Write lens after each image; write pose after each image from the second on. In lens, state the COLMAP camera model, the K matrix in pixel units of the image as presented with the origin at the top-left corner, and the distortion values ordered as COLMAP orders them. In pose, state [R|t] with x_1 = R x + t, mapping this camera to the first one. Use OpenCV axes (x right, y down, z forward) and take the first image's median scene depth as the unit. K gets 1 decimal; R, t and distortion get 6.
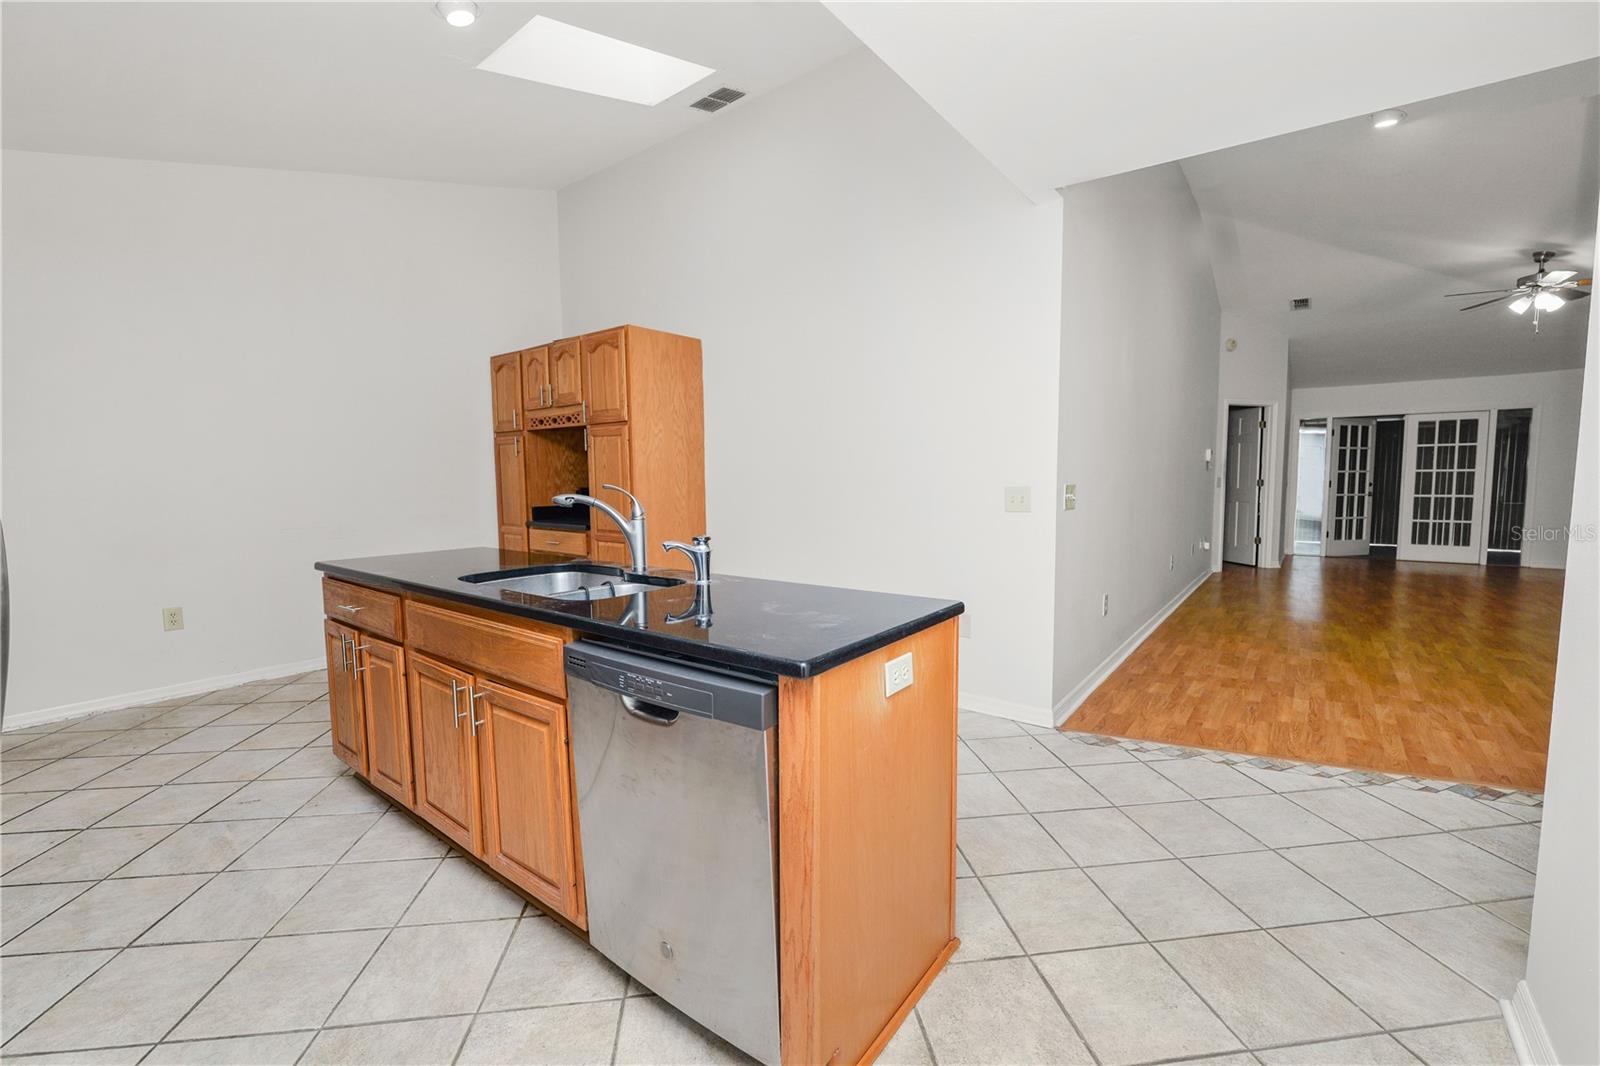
lens RADIAL K [[658.3, 0, 797.3], [0, 658.3, 528.1], [0, 0, 1]] dist [-0.002270, -0.000595]
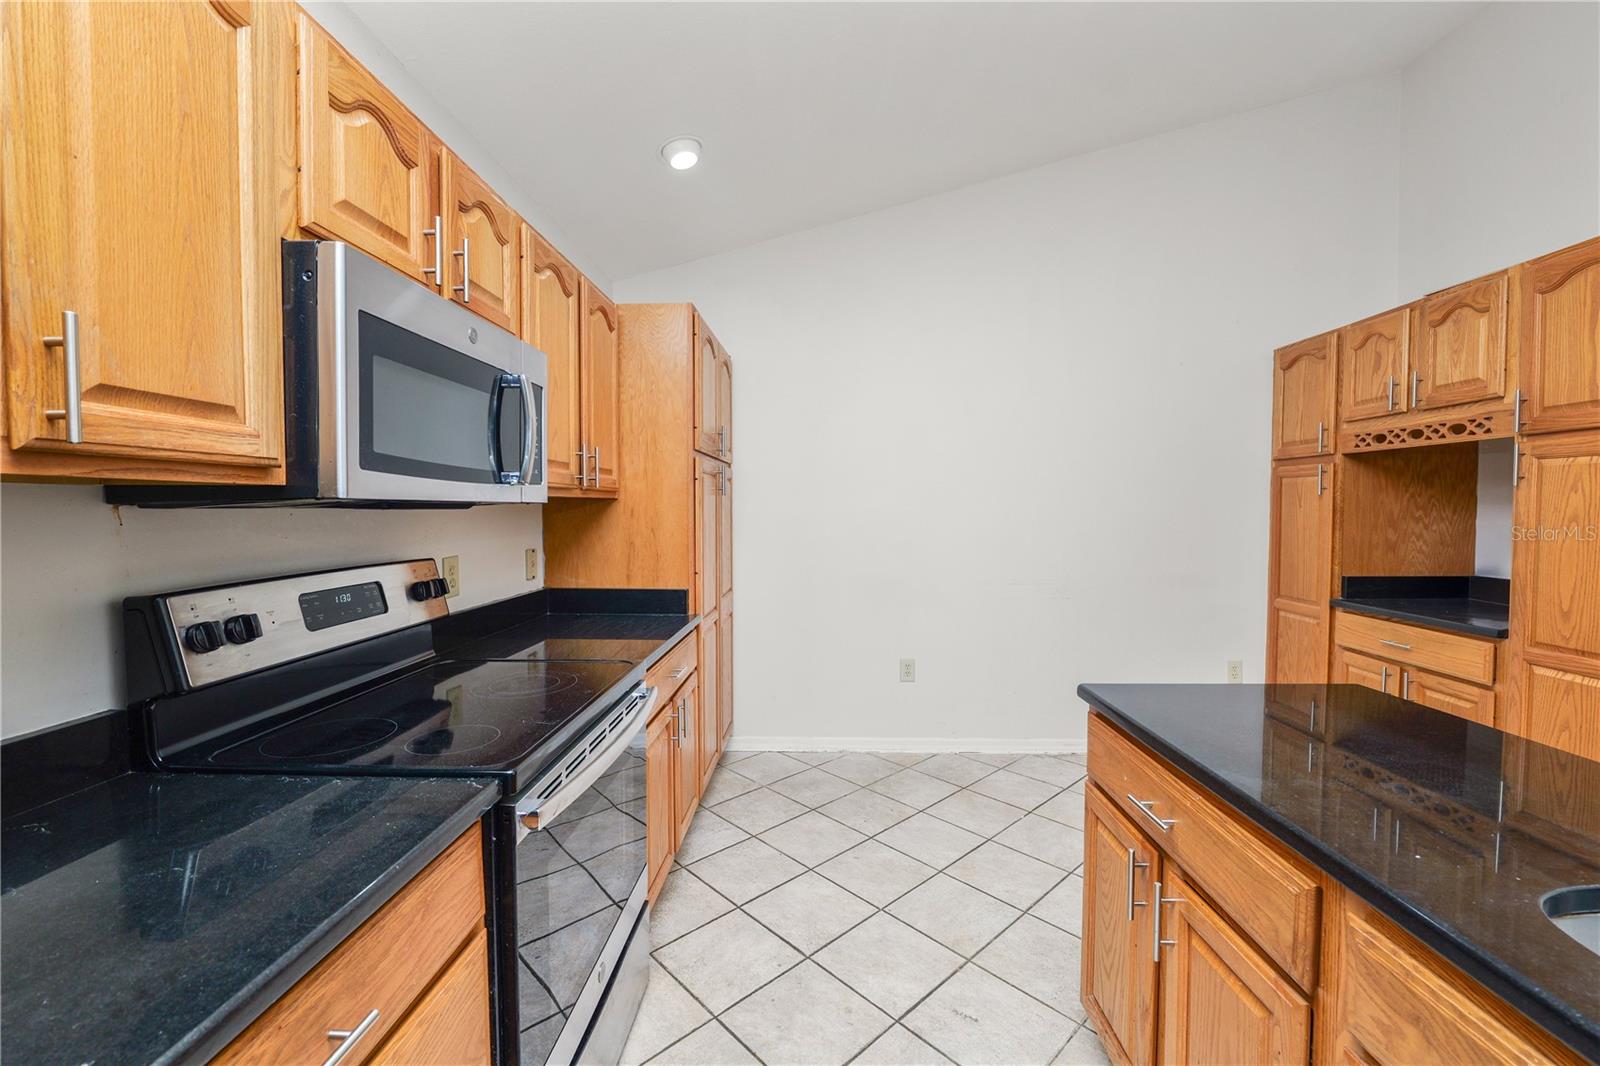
lens RADIAL K [[658.3, 0, 797.3], [0, 658.3, 528.1], [0, 0, 1]] dist [-0.002270, -0.000595]
pose [[0.588417, 0.035668, -0.807770, -0.227210], [-0.070443, 0.997489, -0.007269, -0.040519], [0.805483, 0.061180, 0.589453, 0.239888]]
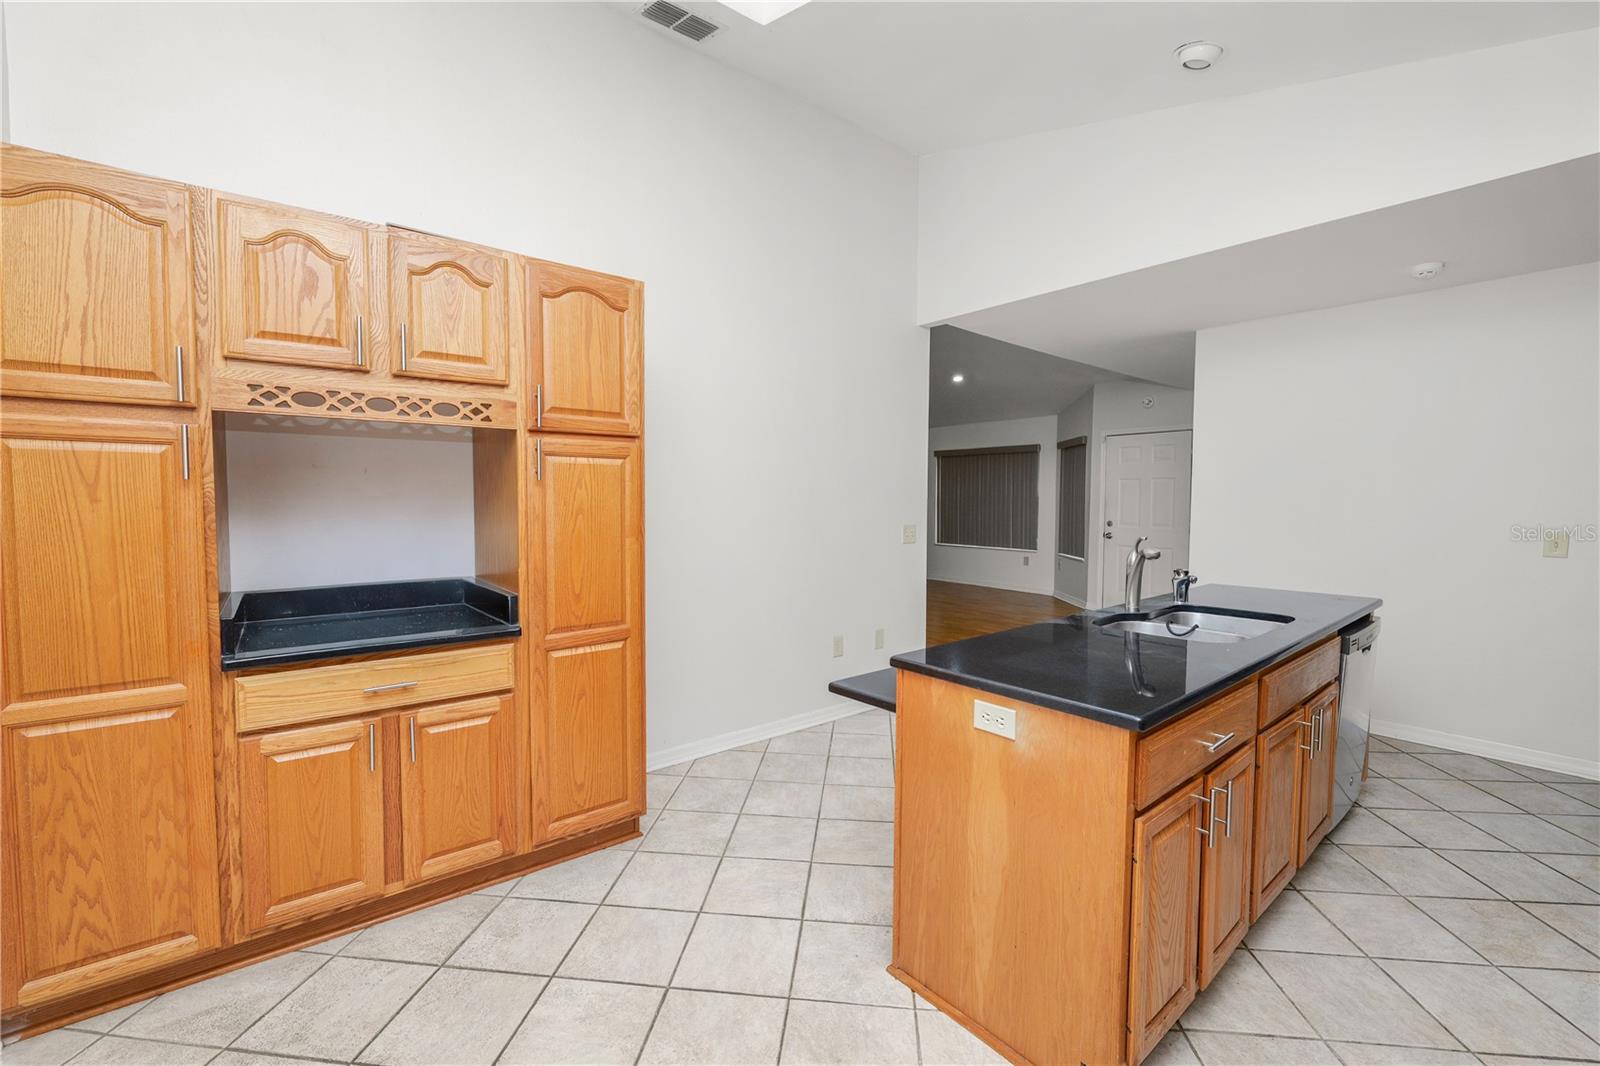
lens RADIAL K [[658.3, 0, 797.3], [0, 658.3, 528.1], [0, 0, 1]] dist [-0.002270, -0.000595]
pose [[0.233433, -0.033105, 0.971809, -0.751281], [0.073901, 0.997134, 0.016216, -0.071539], [-0.969561, 0.068033, 0.235210, 0.660038]]
